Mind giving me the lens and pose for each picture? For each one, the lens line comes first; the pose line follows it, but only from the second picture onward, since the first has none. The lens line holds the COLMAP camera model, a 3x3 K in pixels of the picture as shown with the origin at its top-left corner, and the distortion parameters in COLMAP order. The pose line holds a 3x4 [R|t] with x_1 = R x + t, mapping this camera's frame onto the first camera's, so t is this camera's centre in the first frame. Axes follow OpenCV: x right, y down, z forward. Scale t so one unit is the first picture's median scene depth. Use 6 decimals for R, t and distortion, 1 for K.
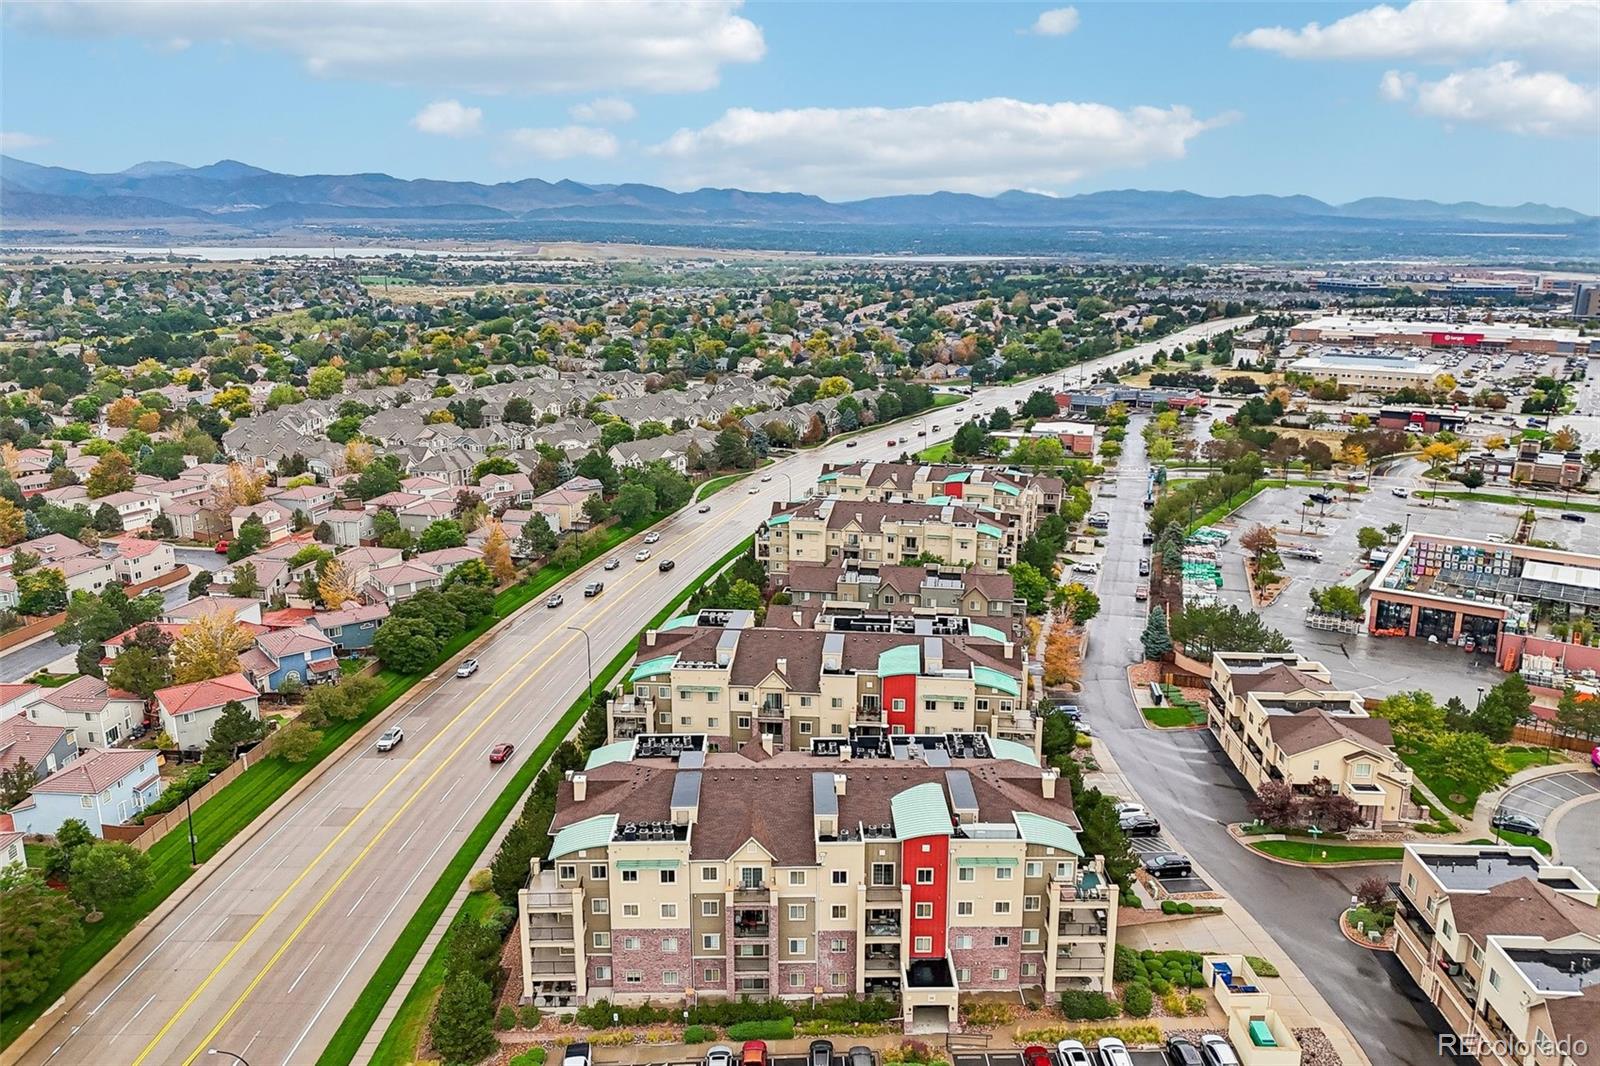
lens RADIAL K [[1155.1, 0, 808.1], [0, 1155.1, 559.2], [0, 0, 1]] dist [0.114050, -0.134802]
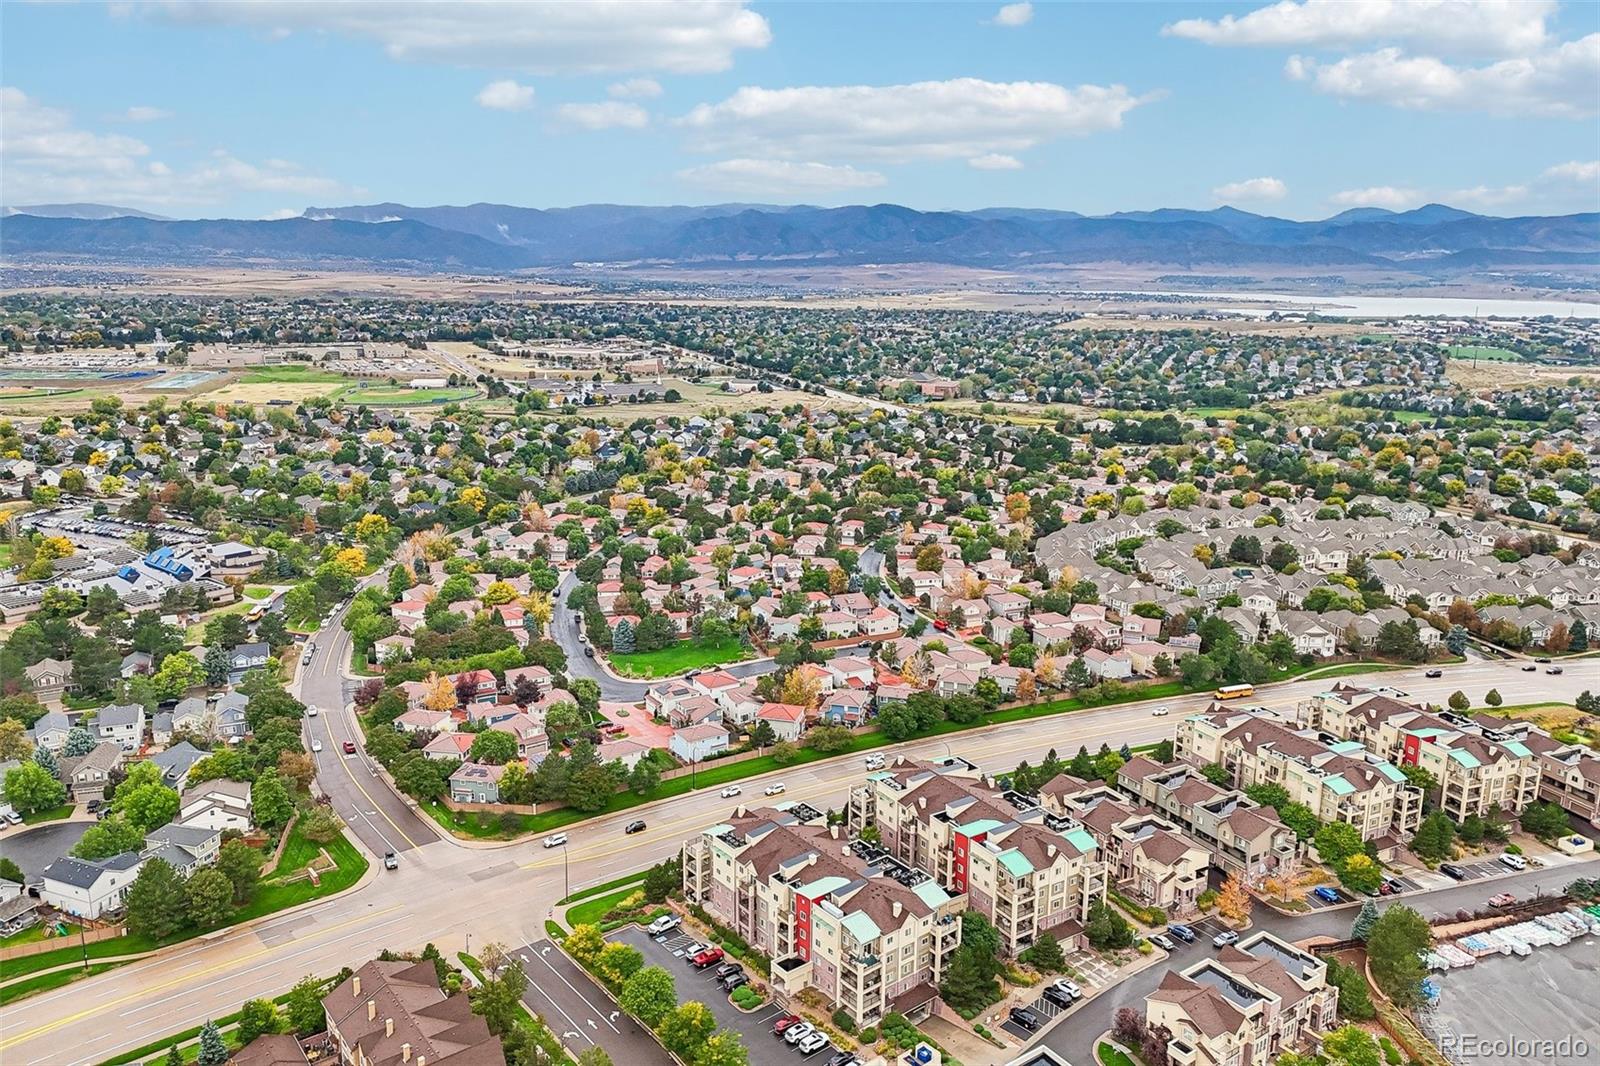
lens RADIAL K [[1155.1, 0, 808.1], [0, 1155.1, 559.2], [0, 0, 1]] dist [0.114050, -0.134802]
pose [[0.616086, 0.205995, -0.760266, 0.934825], [-0.231297, 0.969959, 0.075378, -0.290256], [0.752954, 0.129408, 0.645224, -0.207185]]
